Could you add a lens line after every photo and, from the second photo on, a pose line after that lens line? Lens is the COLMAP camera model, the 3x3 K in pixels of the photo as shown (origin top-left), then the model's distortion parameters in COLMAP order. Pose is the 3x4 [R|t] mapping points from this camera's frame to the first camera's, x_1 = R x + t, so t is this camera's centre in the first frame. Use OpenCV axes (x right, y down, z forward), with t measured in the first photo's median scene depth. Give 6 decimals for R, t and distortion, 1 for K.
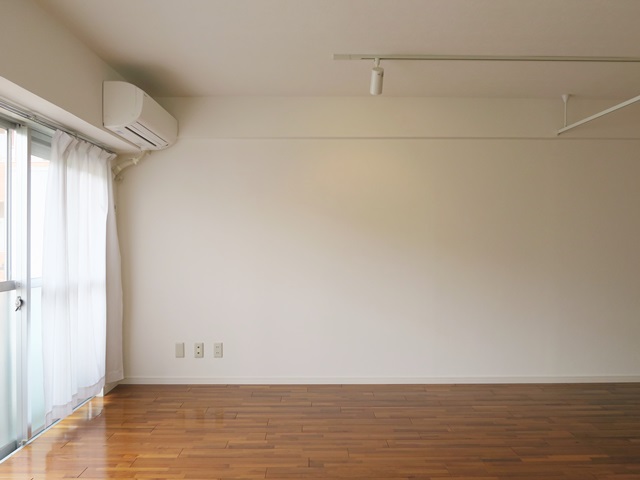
lens RADIAL K [[498.5, 0, 320.0], [0, 498.5, 240.0], [0, 0, 1]] dist [-0.034809, 0.011698]
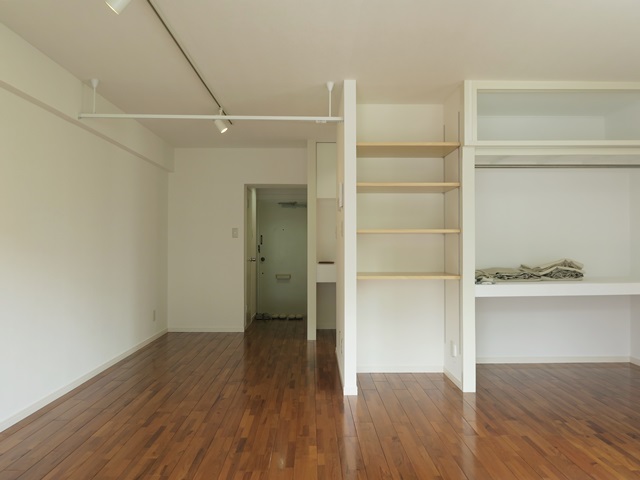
lens RADIAL K [[498.5, 0, 320.0], [0, 498.5, 240.0], [0, 0, 1]] dist [-0.034809, 0.011698]
pose [[-0.005447, 0.013755, 0.999891, -0.533714], [-0.002416, 0.999902, -0.013768, 0.030284], [-0.999982, -0.002491, -0.005413, 0.681868]]
